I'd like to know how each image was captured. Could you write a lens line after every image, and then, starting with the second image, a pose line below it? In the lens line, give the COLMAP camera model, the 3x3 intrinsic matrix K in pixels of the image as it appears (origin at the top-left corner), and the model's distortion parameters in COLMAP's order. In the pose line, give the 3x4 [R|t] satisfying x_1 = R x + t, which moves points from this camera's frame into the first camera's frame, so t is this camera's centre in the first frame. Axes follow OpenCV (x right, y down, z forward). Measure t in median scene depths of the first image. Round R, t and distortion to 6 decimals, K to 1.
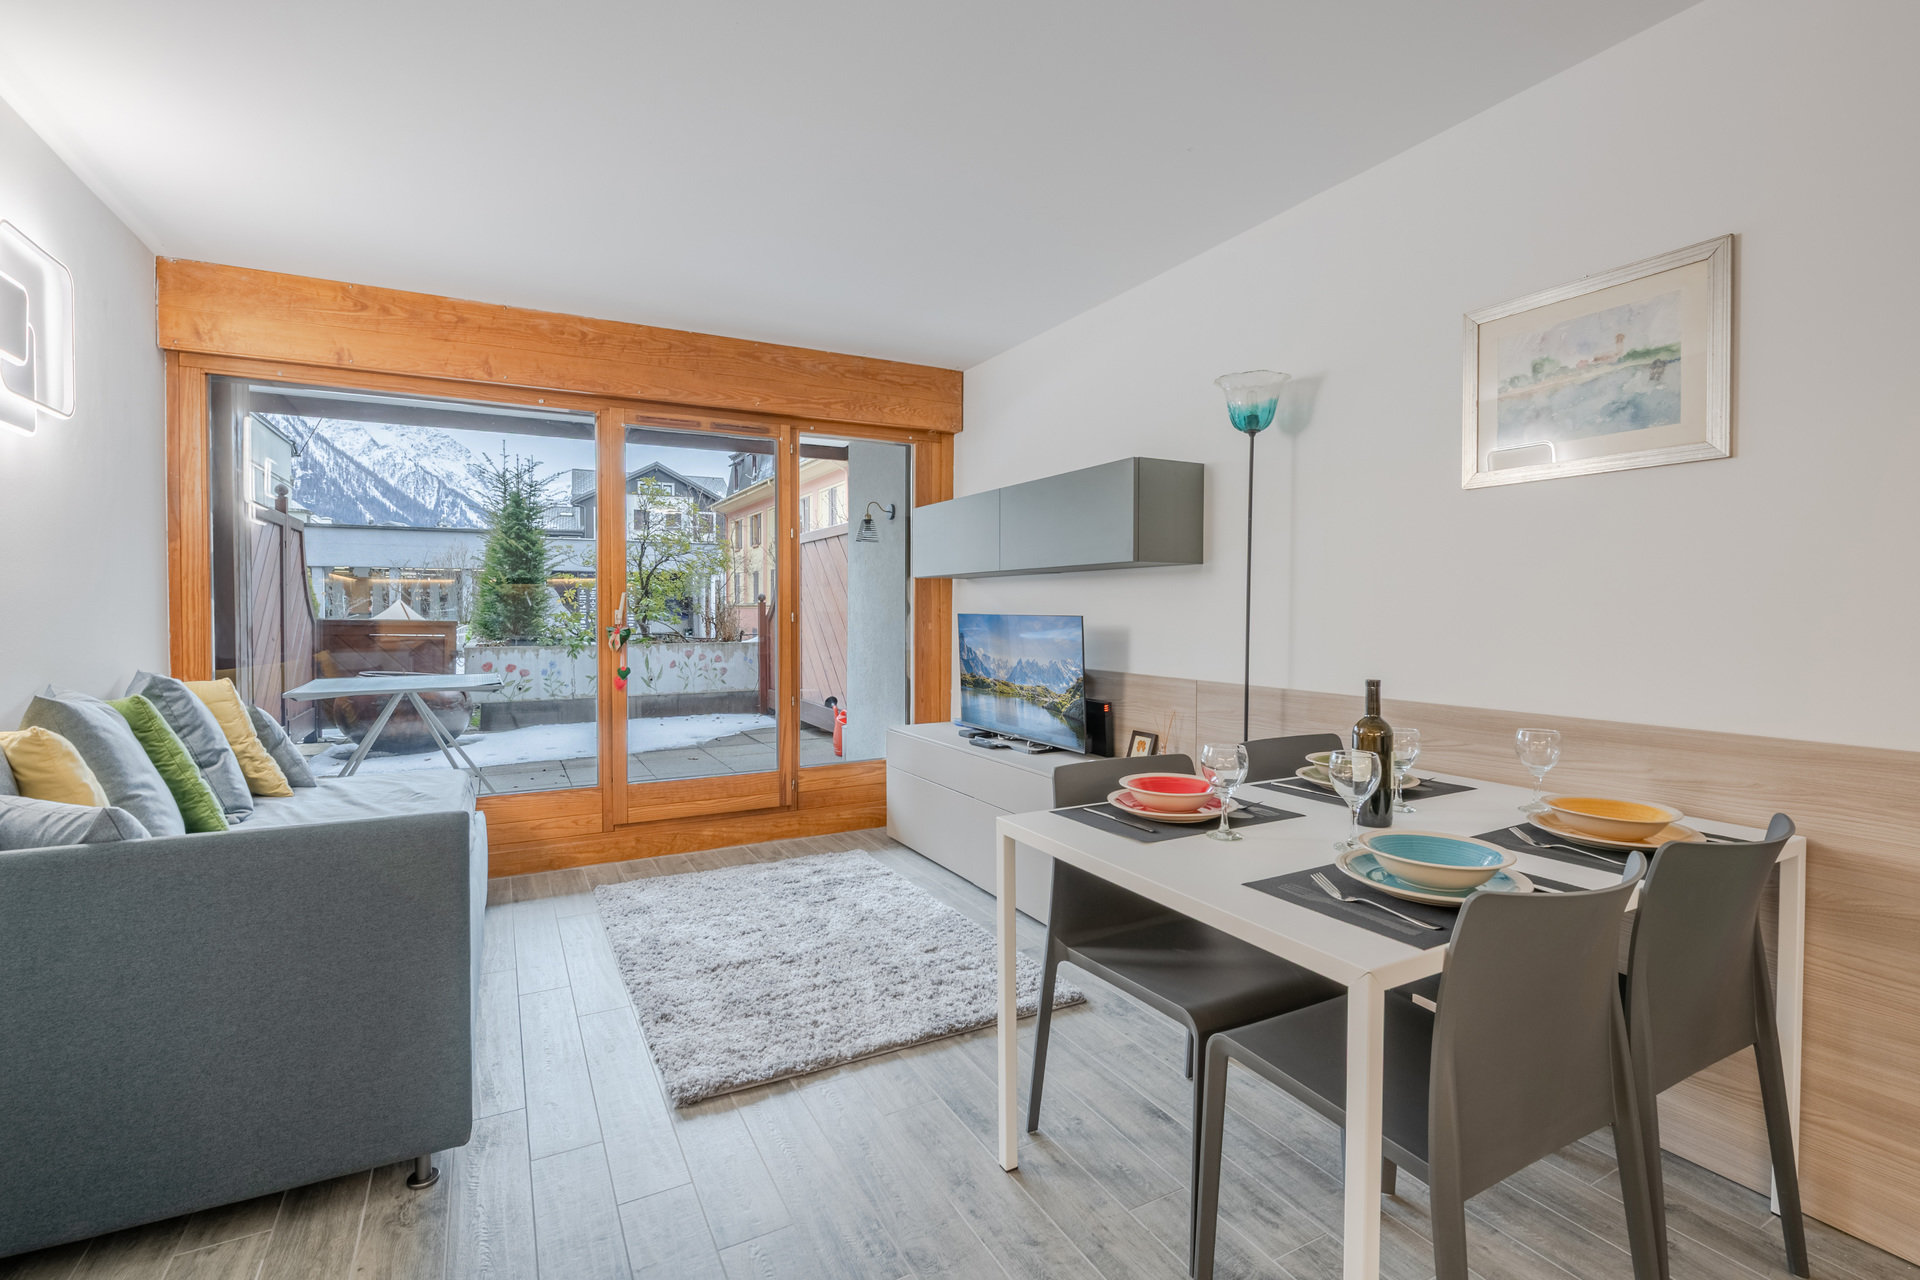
lens RADIAL K [[885.5, 0, 947.6], [0, 885.5, 619.6], [0, 0, 1]] dist [0.018644, -0.005469]
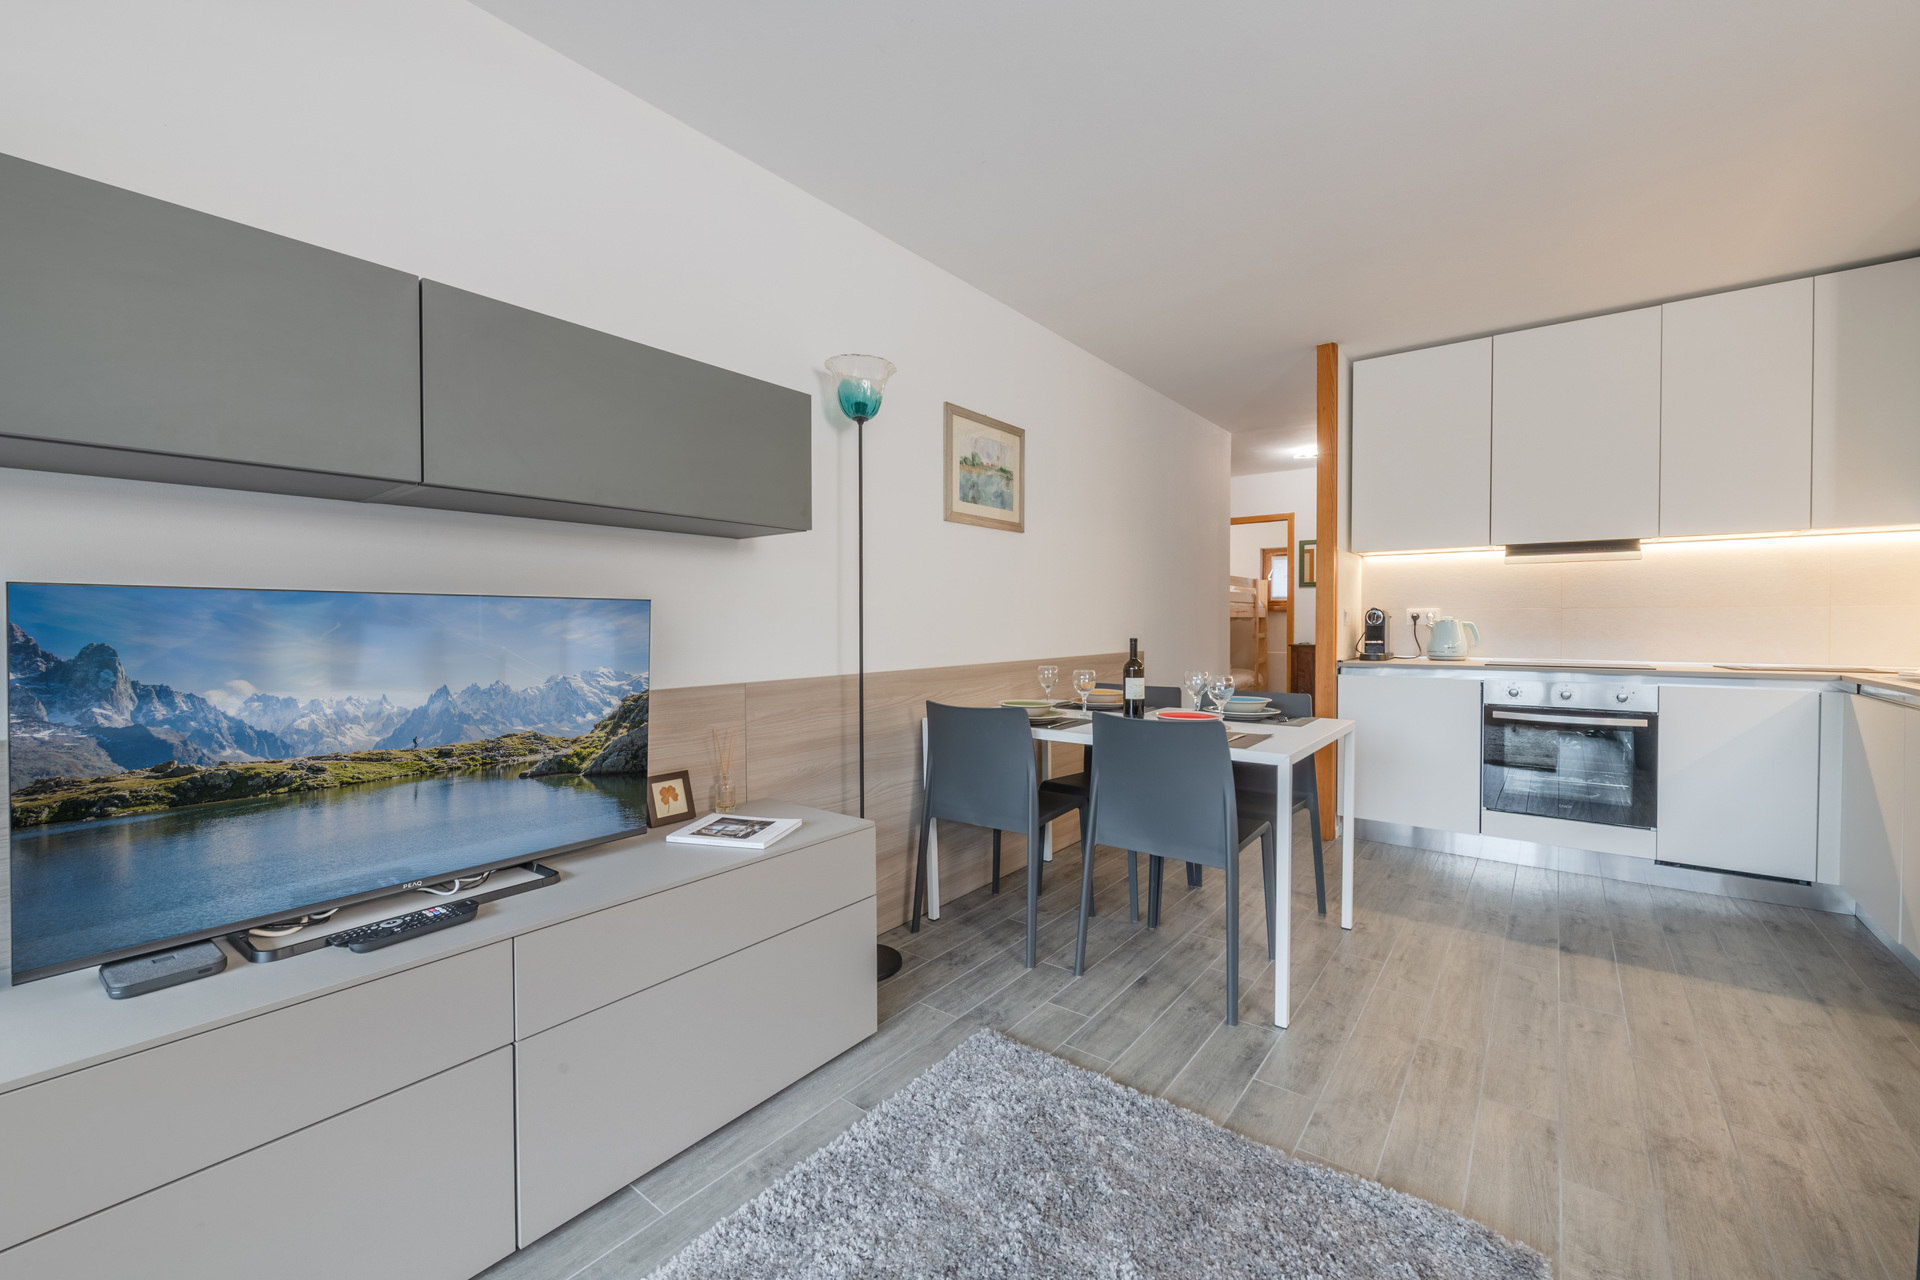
lens RADIAL K [[761.5, 0, 978.9], [0, 761.5, 629.3], [0, 0, 1]] dist [0.007495, -0.003269]
pose [[-0.429779, 0.001101, 0.902934, -0.349665], [0.018541, 0.999799, 0.007606, 0.016759], [-0.902744, 0.020010, -0.429713, 0.890638]]
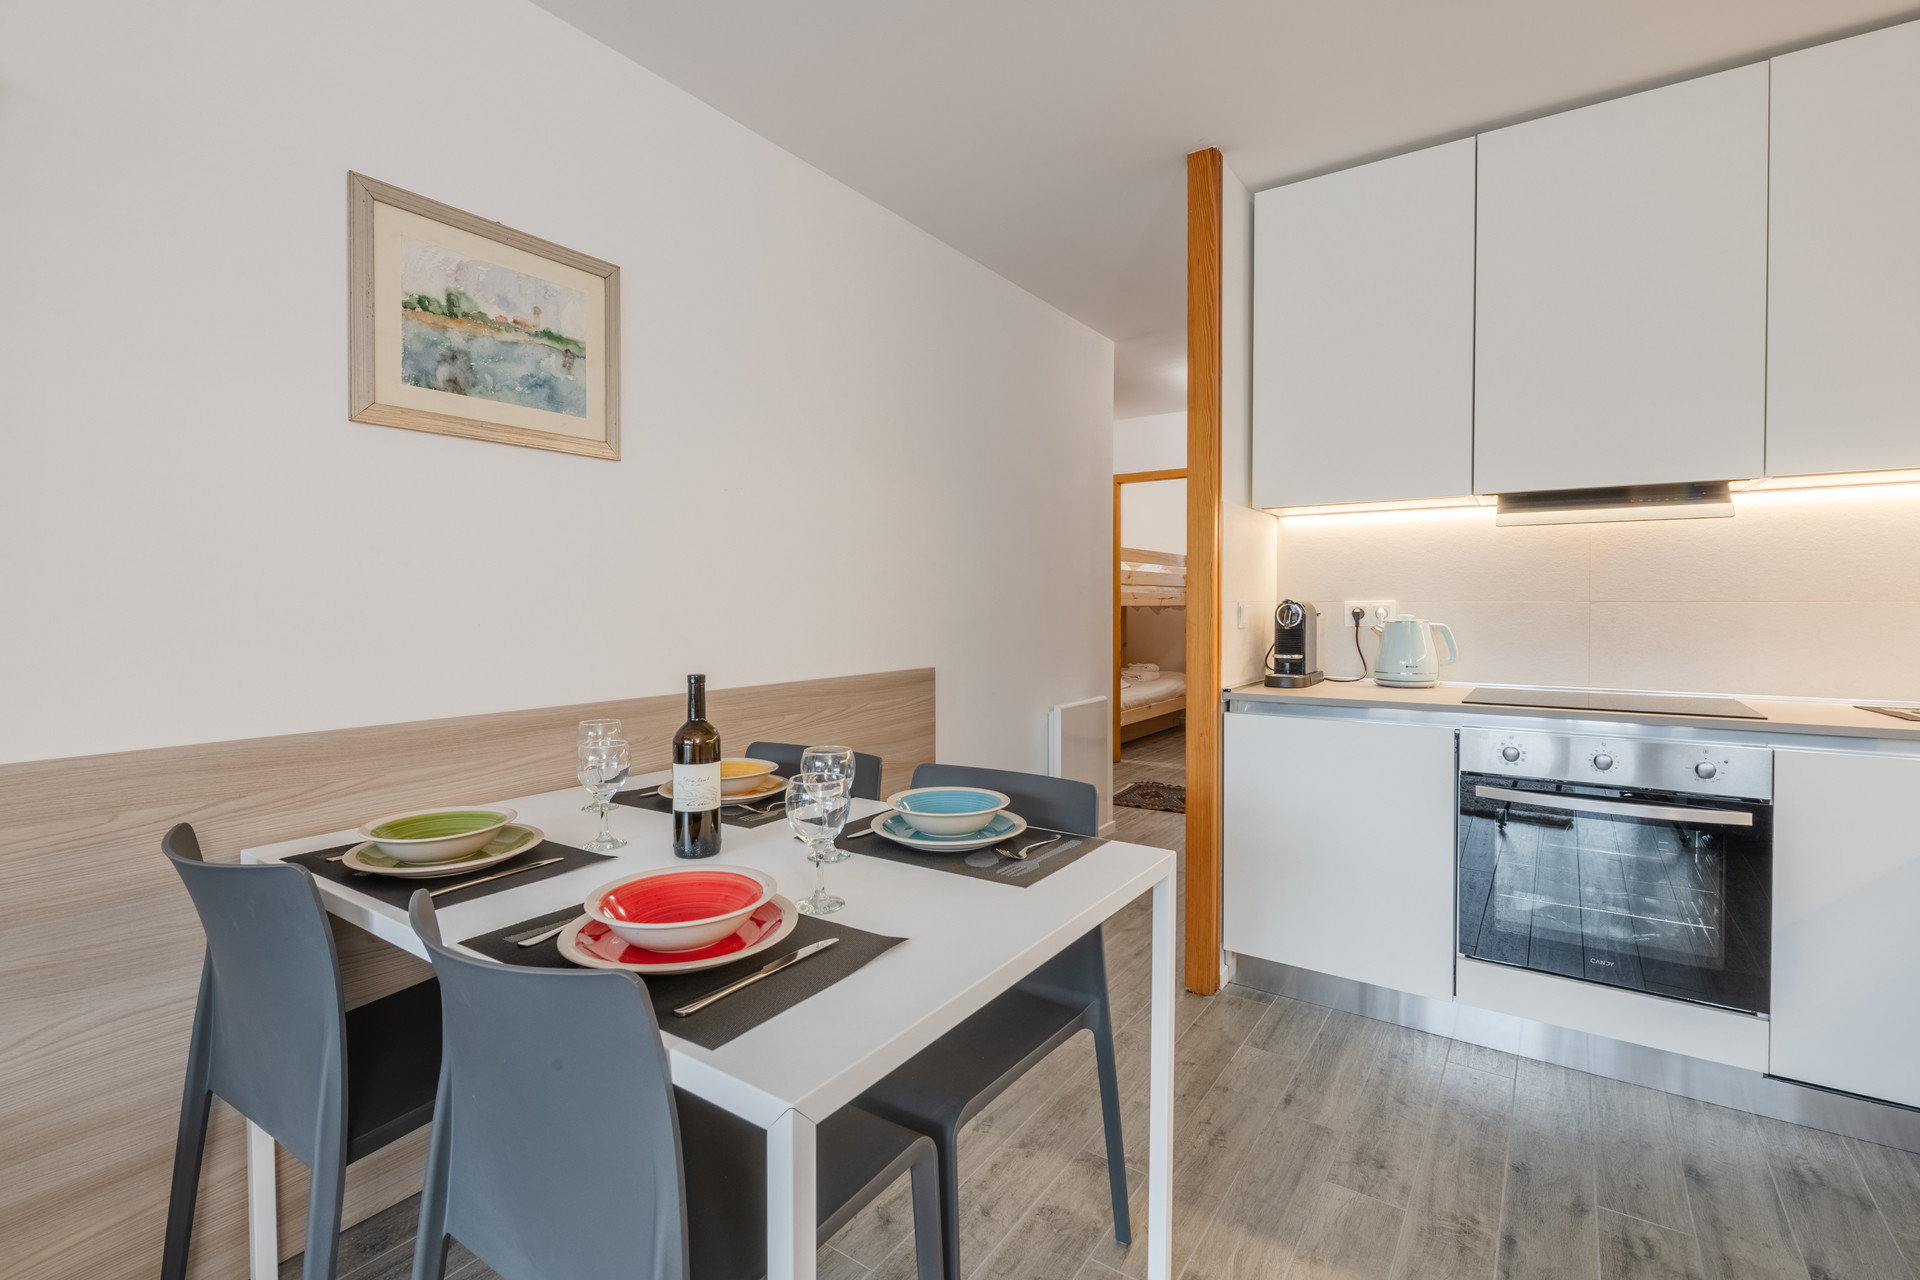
lens RADIAL K [[885.5, 0, 959.4], [0, 885.5, 608.5], [0, 0, 1]] dist [0.018644, -0.005469]
pose [[-0.470969, 0.001716, 0.882148, -0.160461], [0.016239, 0.999846, 0.006724, 0.003904], [-0.882000, 0.017492, -0.470924, 0.541822]]
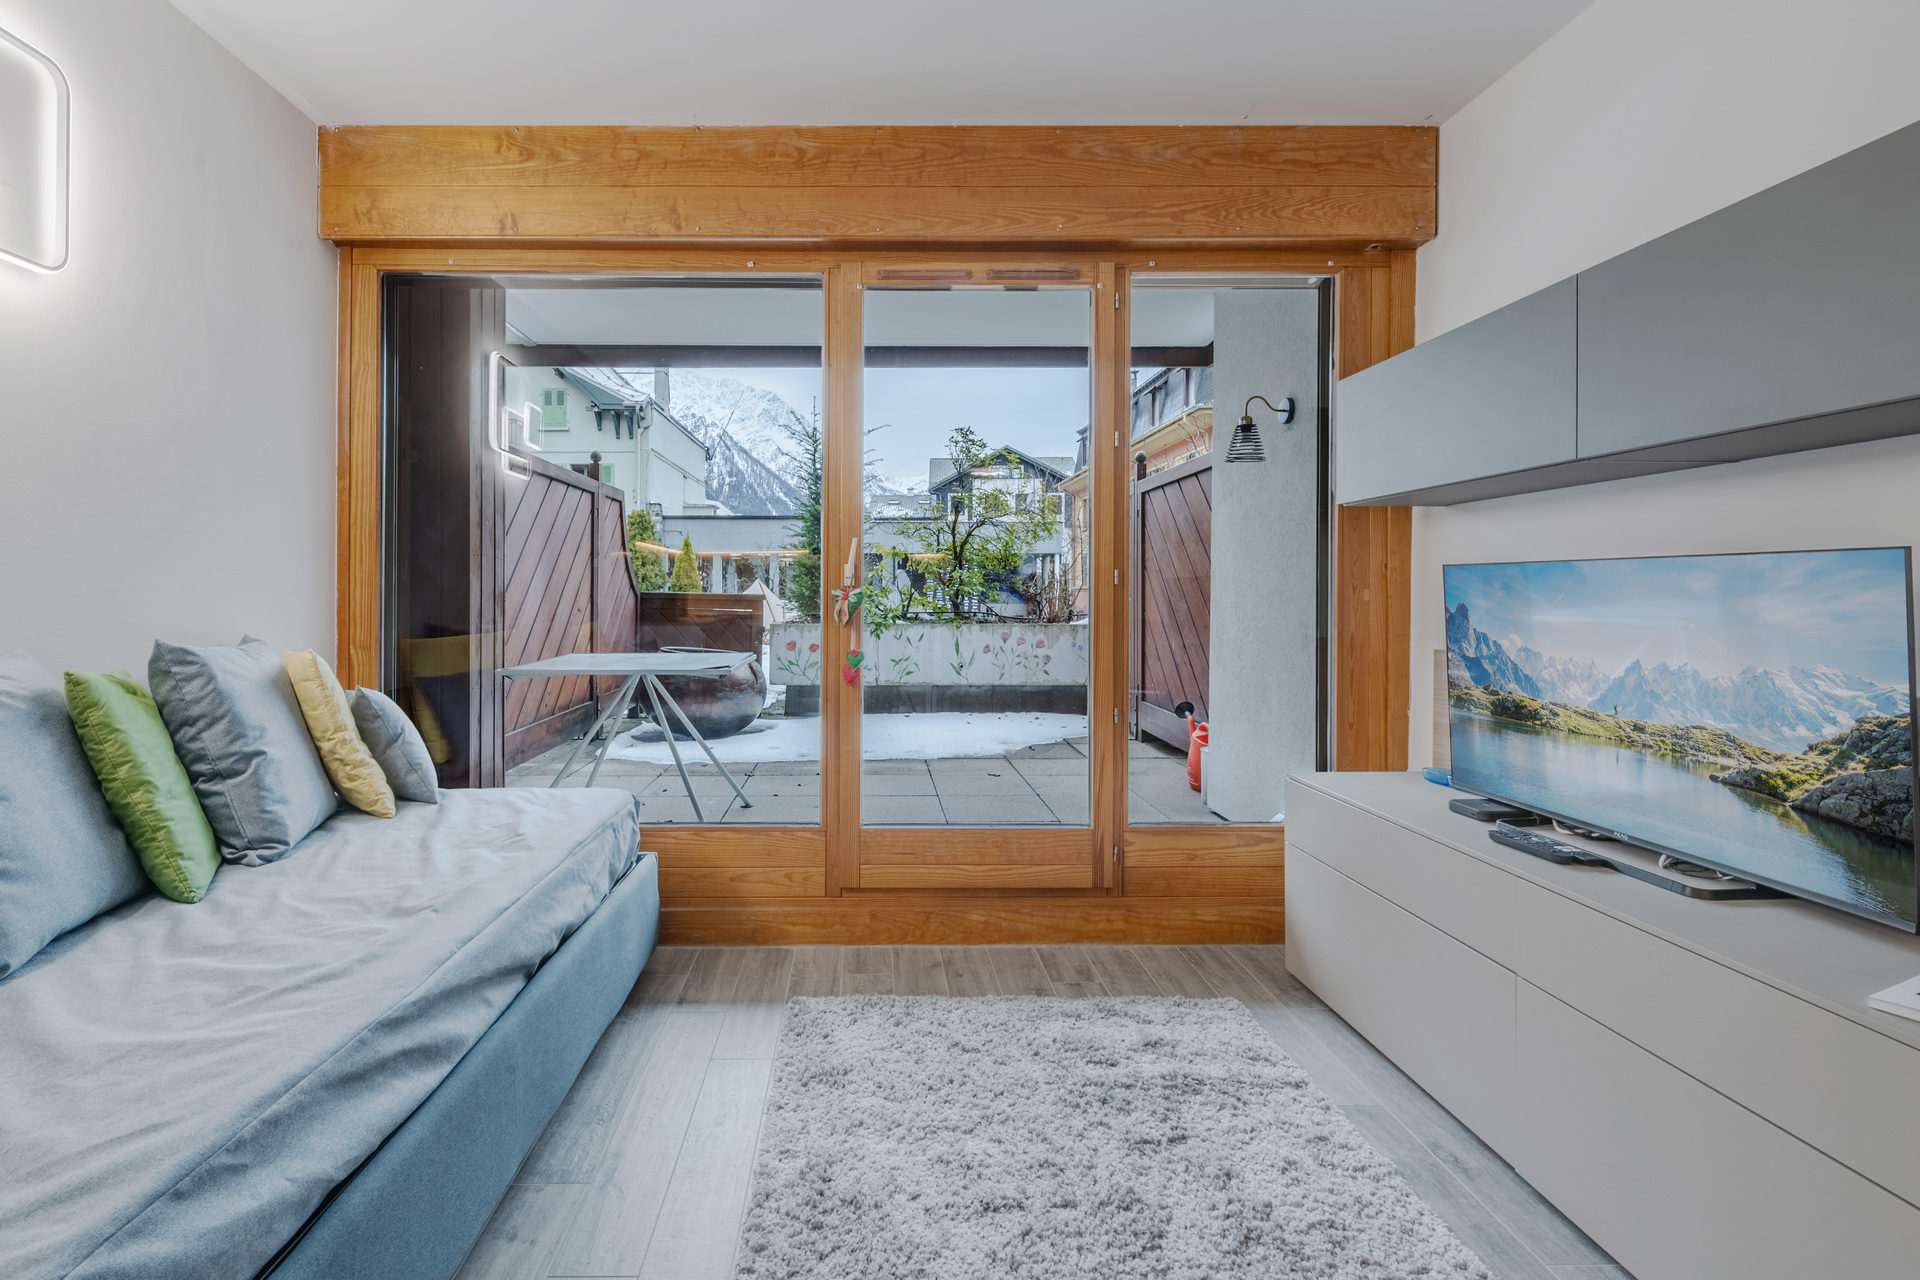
lens RADIAL K [[885.5, 0, 893.8], [0, 885.5, 596.2], [0, 0, 1]] dist [0.018644, -0.005469]
pose [[0.899397, 0.004334, -0.437111, -0.051257], [-0.009461, 0.999910, -0.009554, 0.019318], [0.437030, 0.012728, 0.899357, 0.430222]]
